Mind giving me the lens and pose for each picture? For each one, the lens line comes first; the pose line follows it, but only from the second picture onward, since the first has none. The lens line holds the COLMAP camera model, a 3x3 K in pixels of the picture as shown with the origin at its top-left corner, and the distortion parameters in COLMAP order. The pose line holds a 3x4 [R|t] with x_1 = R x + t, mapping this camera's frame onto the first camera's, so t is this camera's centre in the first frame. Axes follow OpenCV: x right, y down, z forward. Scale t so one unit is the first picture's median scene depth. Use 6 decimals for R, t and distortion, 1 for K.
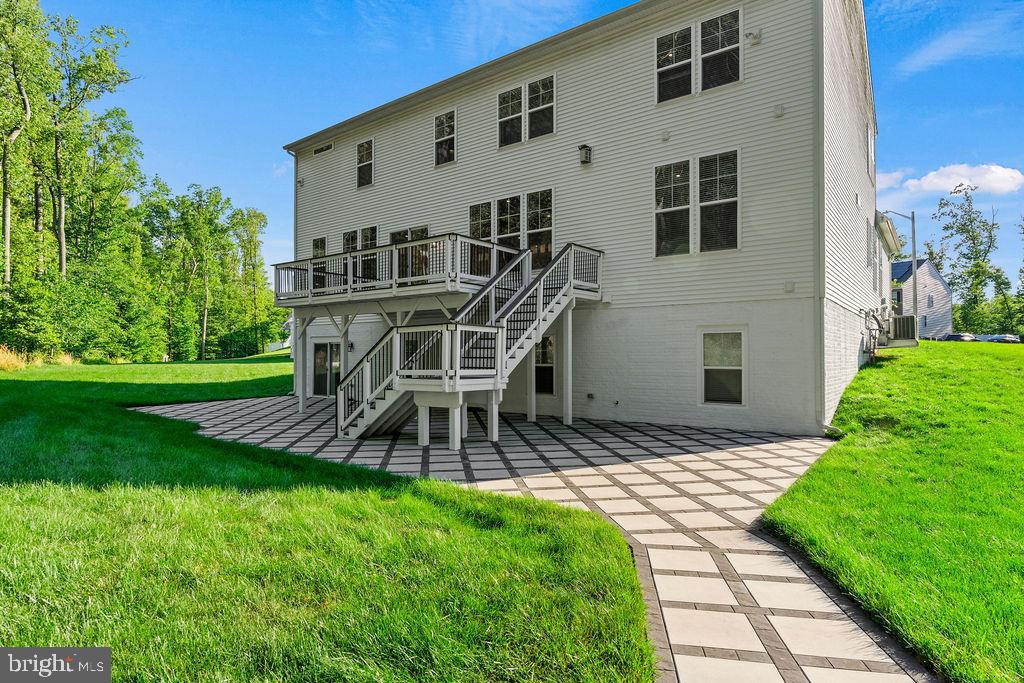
lens RADIAL K [[575.1, 0, 513.4], [0, 575.1, 344.6], [0, 0, 1]] dist [0.004007, -0.001053]
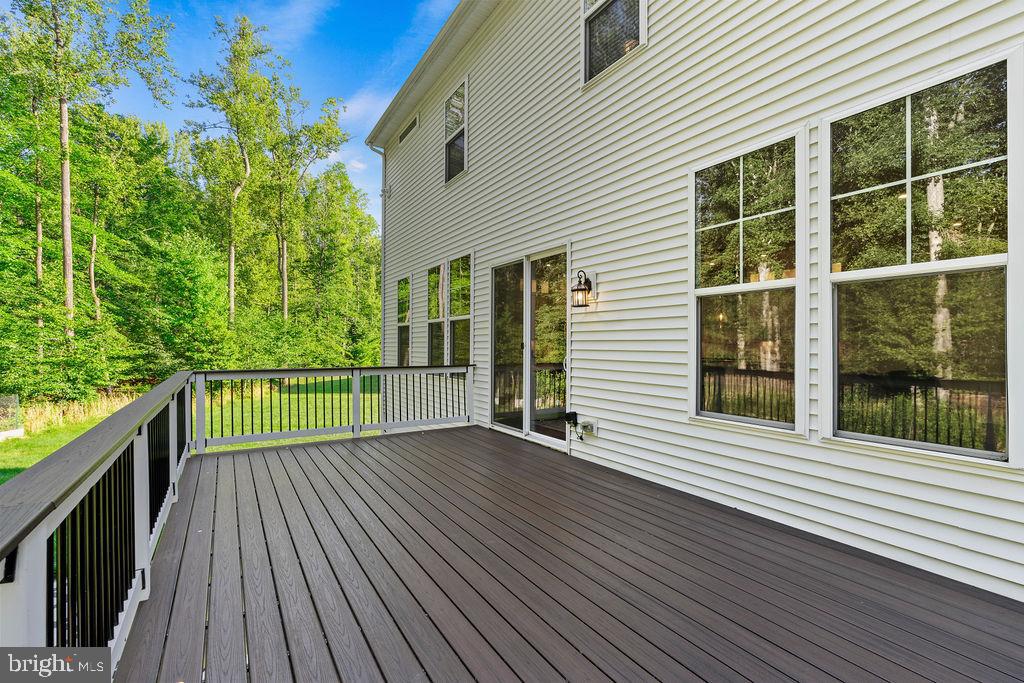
lens RADIAL K [[452.8, 0, 512.9], [0, 452.8, 343.4], [0, 0, 1]] dist [0.000339, -0.000981]
pose [[0.942437, 0.001336, -0.334382, -0.045659], [0.003873, 0.999881, 0.014909, -0.082891], [0.334362, -0.015345, 0.942320, 0.394877]]
